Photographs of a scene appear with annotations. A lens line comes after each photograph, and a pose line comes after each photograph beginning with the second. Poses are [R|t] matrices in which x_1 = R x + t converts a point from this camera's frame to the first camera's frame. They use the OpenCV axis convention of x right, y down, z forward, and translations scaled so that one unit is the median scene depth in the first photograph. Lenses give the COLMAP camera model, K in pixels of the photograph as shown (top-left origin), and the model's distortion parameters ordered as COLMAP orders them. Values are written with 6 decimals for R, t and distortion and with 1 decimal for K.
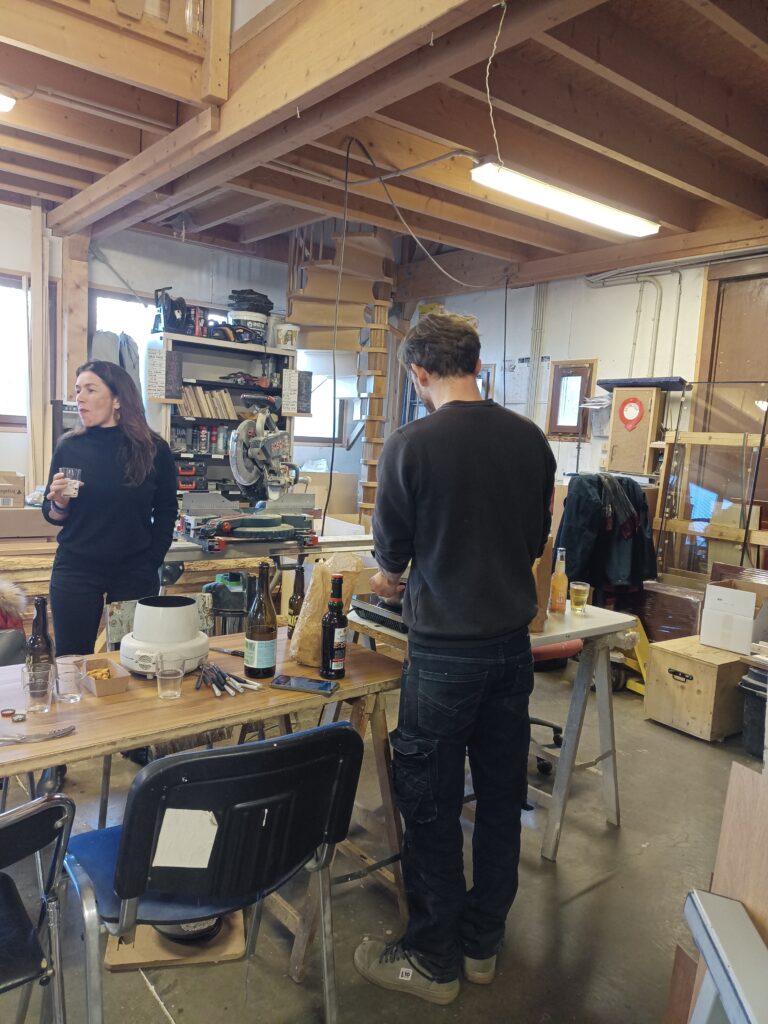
lens RADIAL K [[777.5, 0, 384.0], [0, 777.5, 512.0], [0, 0, 1]] dist [0.150893, -0.229768]
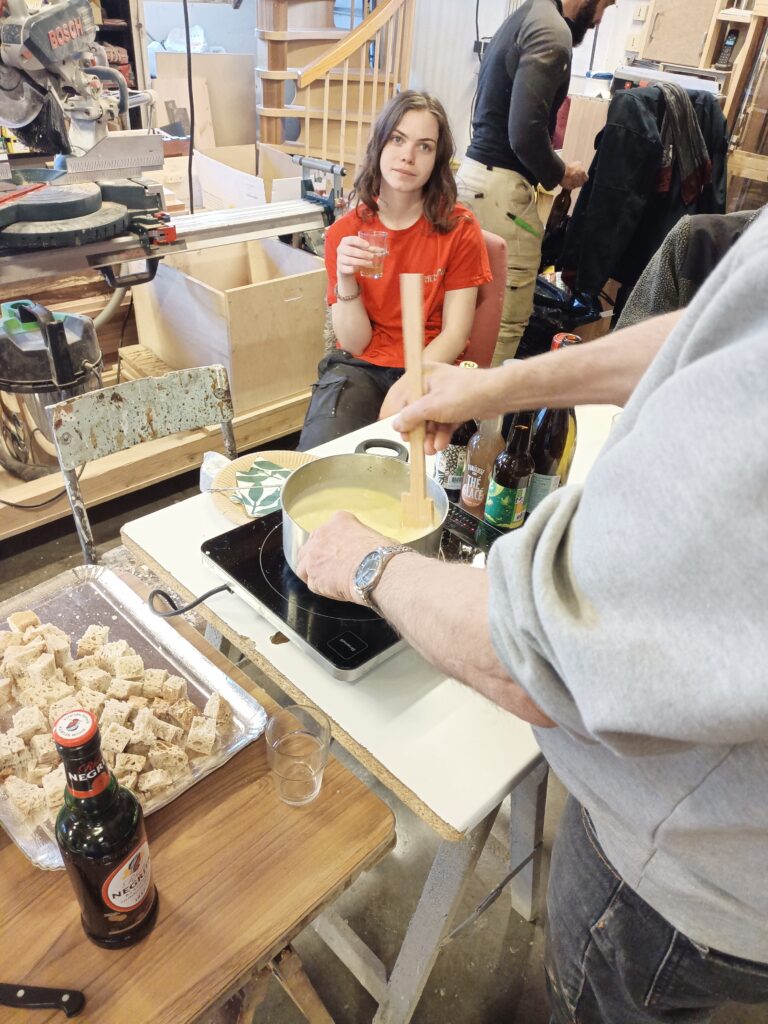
lens RADIAL K [[763.1, 0, 384.0], [0, 763.1, 512.0], [0, 0, 1]] dist [0.000088, -0.002838]
pose [[0.995785, -0.044807, 0.080024, 0.011379], [-0.002019, 0.861614, 0.507560, -0.072663], [-0.091692, -0.505583, 0.857892, 0.437538]]
